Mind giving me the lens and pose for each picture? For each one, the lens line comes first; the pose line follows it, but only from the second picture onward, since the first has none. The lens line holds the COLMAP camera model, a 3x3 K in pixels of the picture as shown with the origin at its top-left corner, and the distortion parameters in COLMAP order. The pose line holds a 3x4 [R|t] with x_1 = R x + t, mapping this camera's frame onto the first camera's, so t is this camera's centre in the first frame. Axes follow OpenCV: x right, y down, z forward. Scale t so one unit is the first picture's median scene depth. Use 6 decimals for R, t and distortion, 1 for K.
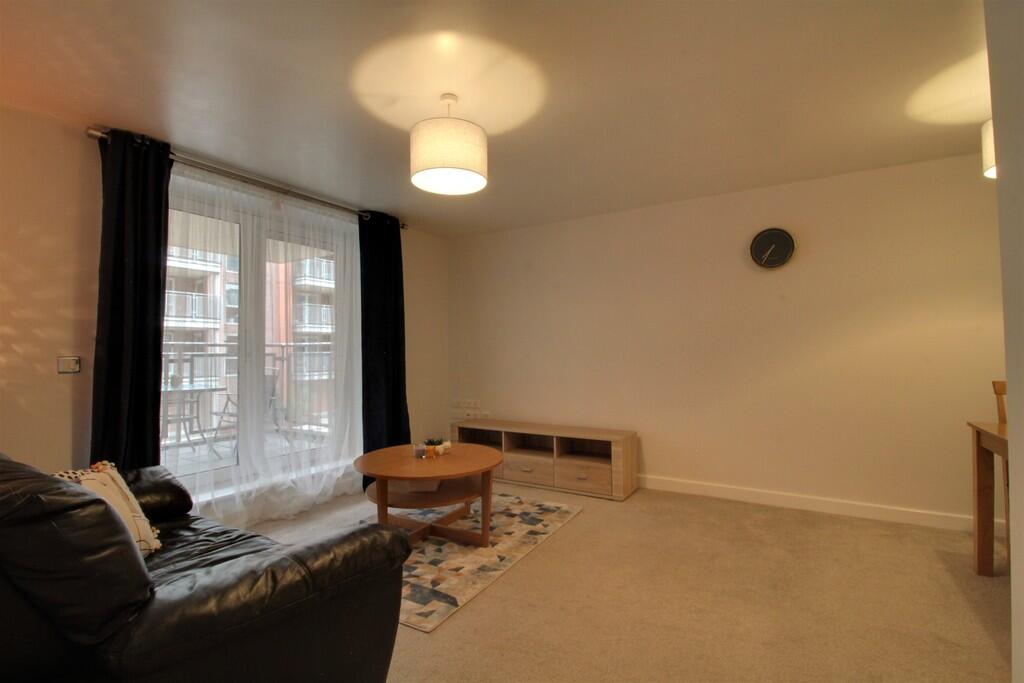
lens RADIAL K [[473.2, 0, 510.3], [0, 473.2, 337.6], [0, 0, 1]] dist [0.001219, -0.012389]
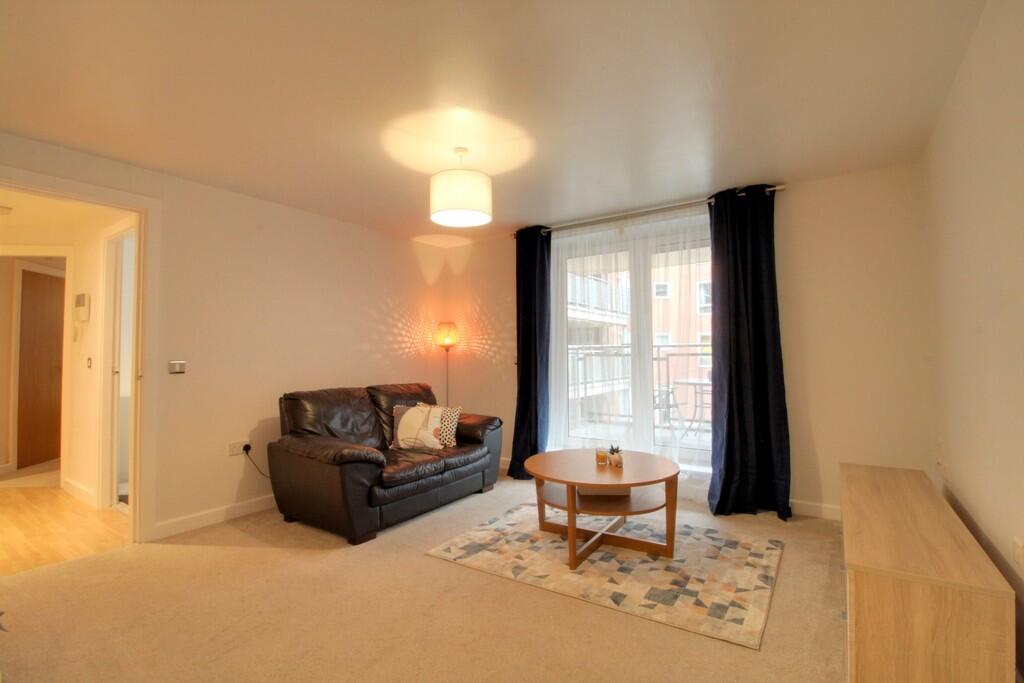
lens RADIAL K [[473.2, 0, 510.3], [0, 473.2, 337.6], [0, 0, 1]] dist [0.001219, -0.012389]
pose [[-0.049624, -0.026633, -0.998413, 0.752768], [0.038393, 0.998855, -0.028553, 0.015016], [0.998030, -0.039749, -0.048545, 0.809334]]
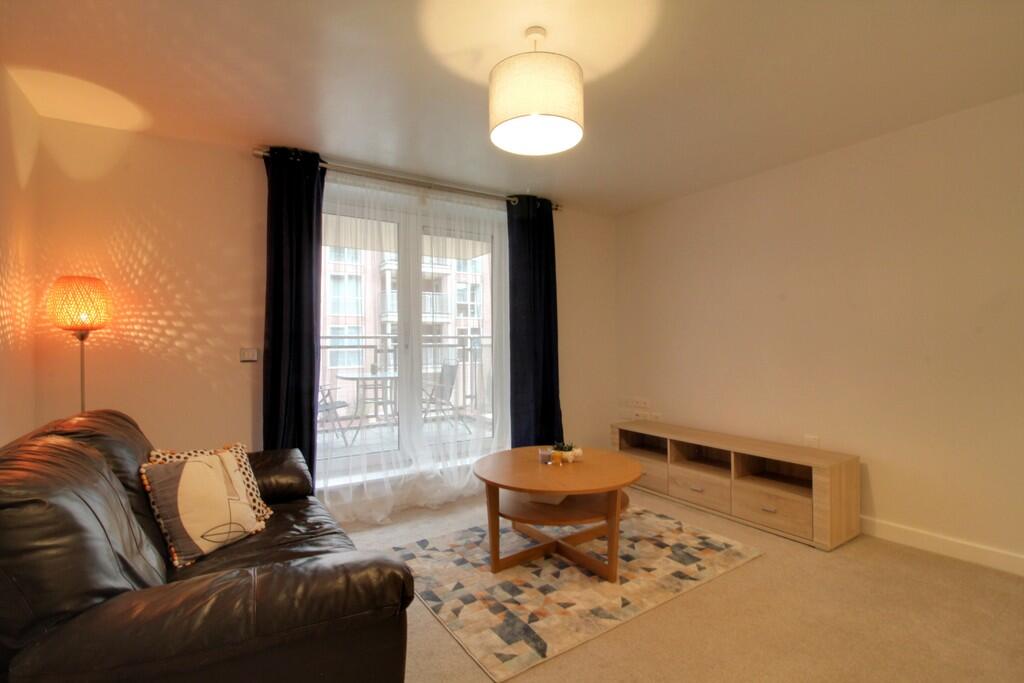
lens RADIAL K [[473.2, 0, 510.3], [0, 473.2, 337.6], [0, 0, 1]] dist [0.001219, -0.012389]
pose [[0.900485, -0.004821, -0.434861, 0.126063], [0.013191, 0.999781, 0.016230, 0.002411], [0.434688, -0.020351, 0.900351, 0.166058]]
